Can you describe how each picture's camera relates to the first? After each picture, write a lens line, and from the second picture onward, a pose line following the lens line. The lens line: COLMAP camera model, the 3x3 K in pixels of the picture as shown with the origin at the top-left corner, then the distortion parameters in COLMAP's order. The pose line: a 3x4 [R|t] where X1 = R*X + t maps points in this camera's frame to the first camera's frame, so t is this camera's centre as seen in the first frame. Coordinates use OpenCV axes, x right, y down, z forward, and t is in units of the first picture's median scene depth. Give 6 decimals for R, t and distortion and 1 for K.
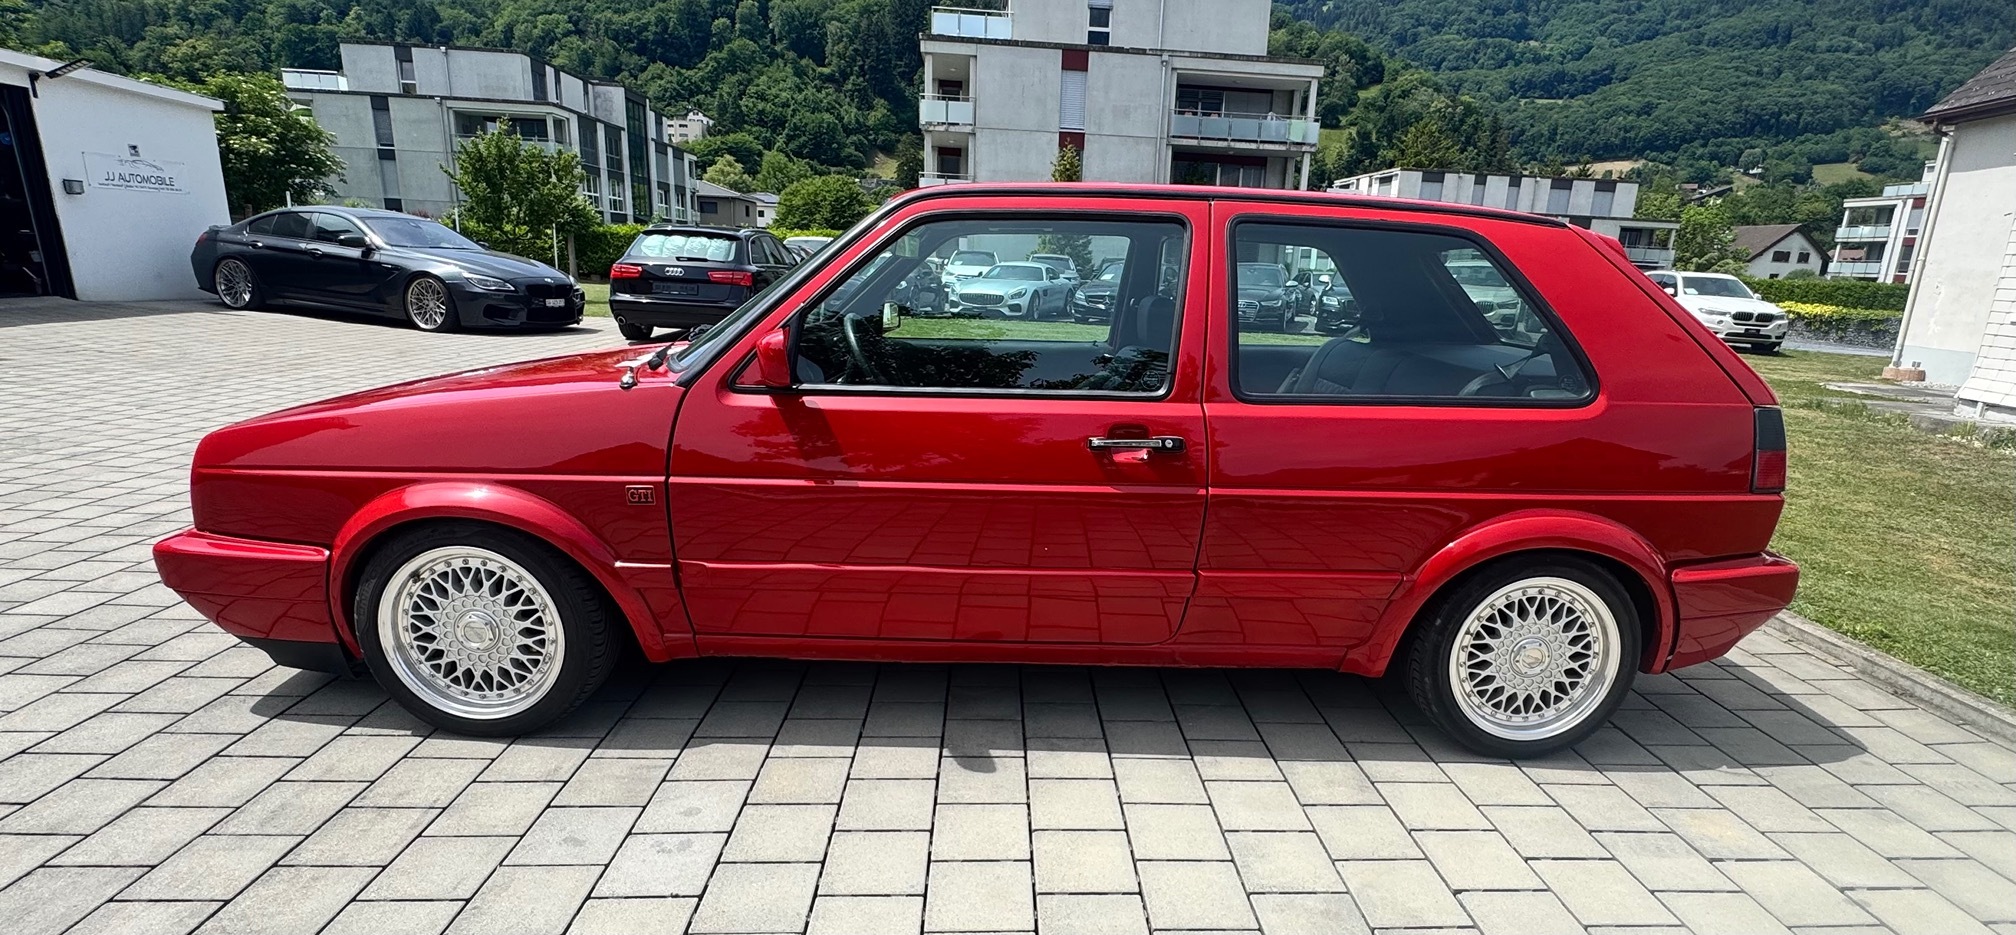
lens RADIAL K [[936.9, 0, 1060.6], [0, 936.9, 528.5], [0, 0, 1]] dist [-0.008924, 0.000111]
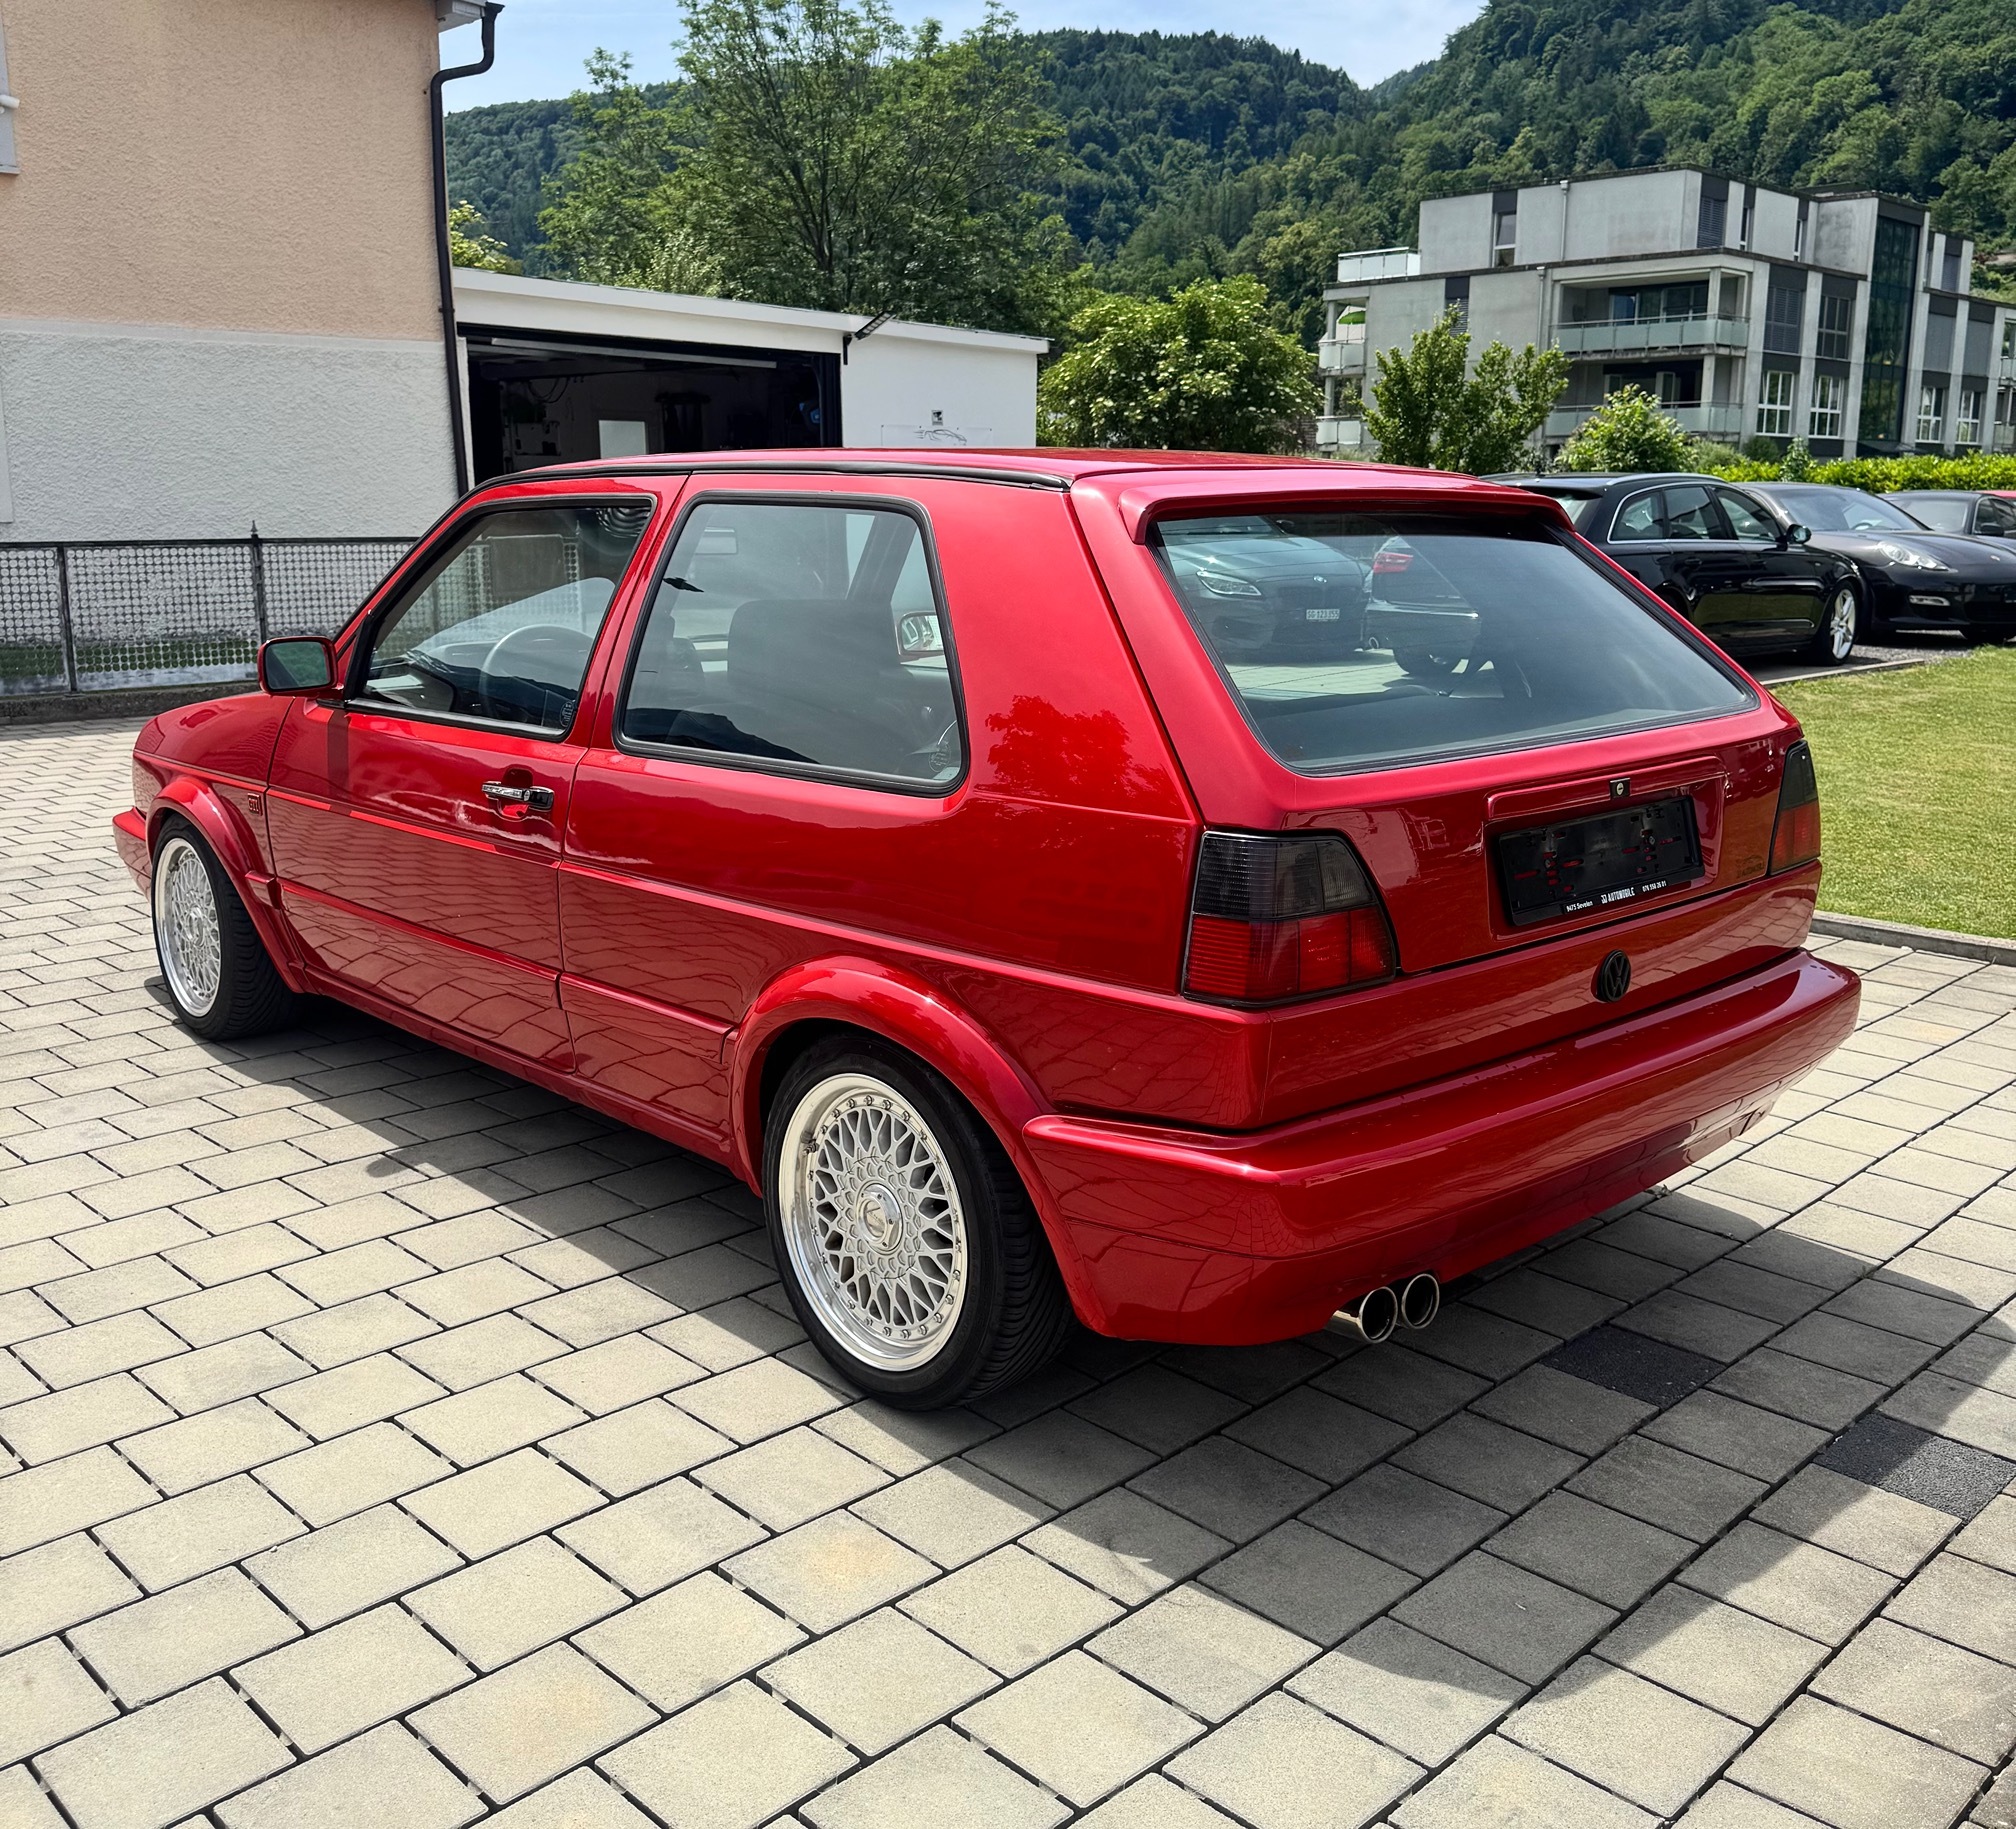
lens RADIAL K [[1879.2, 0, 1006.5], [0, 1879.2, 884.7], [0, 0, 1]] dist [0.106077, -0.167464]
pose [[0.651468, 0.111227, -0.750478, 0.260790], [-0.181439, 0.983332, -0.011764, -0.012466], [0.736661, 0.143830, 0.660790, 0.046264]]
